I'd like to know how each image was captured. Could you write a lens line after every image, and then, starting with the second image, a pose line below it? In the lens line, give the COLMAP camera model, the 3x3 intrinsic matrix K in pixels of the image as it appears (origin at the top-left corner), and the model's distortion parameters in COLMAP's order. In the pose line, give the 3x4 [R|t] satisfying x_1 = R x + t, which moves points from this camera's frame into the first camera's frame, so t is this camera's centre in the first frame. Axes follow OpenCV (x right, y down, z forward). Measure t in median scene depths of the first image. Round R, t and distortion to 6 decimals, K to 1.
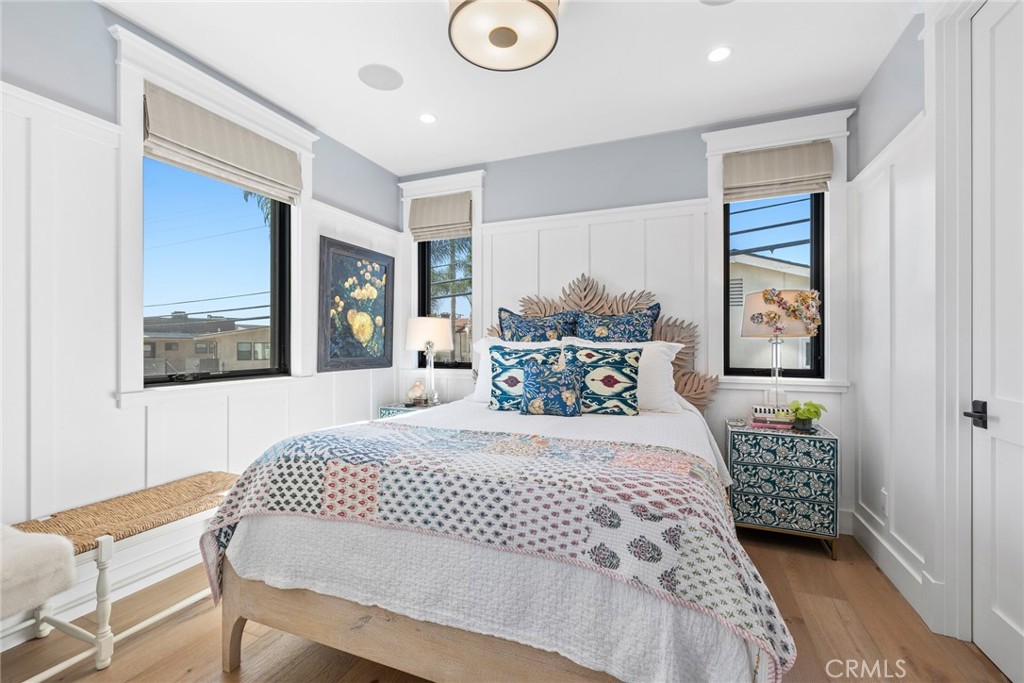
lens RADIAL K [[438.0, 0, 511.6], [0, 438.0, 343.3], [0, 0, 1]] dist [0.000446, 0.000099]
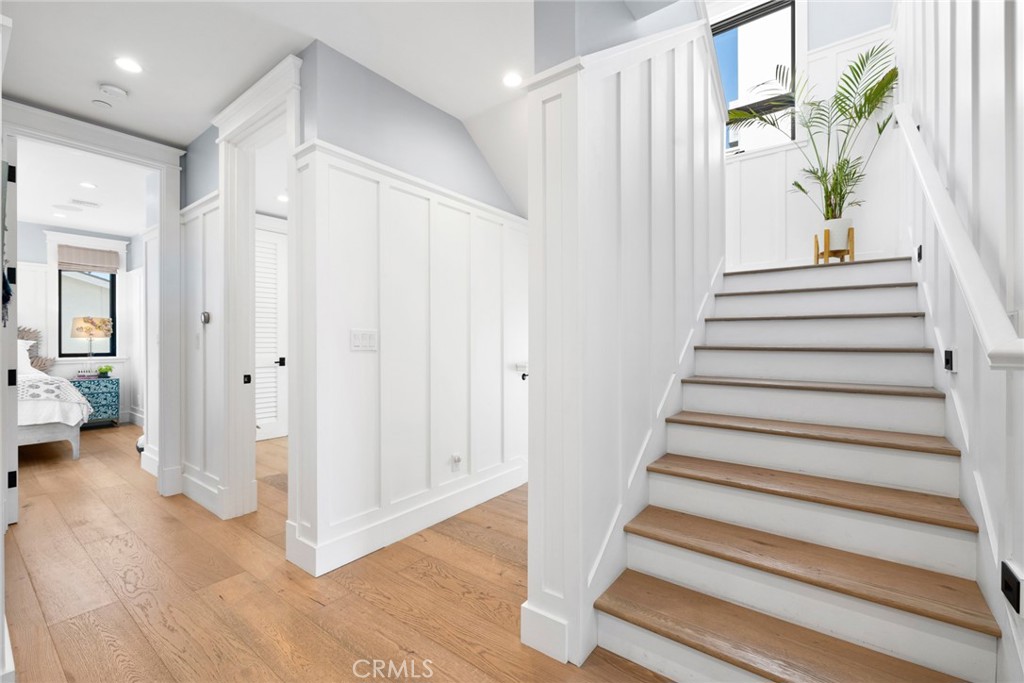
lens RADIAL K [[438.0, 0, 511.3], [0, 438.0, 341.8], [0, 0, 1]] dist [0.000446, 0.000099]
pose [[0.268347, -0.002302, 0.963320, -1.001380], [0.000790, 0.999997, 0.002169, 0.002078], [-0.963322, 0.000179, 0.268348, -1.717557]]
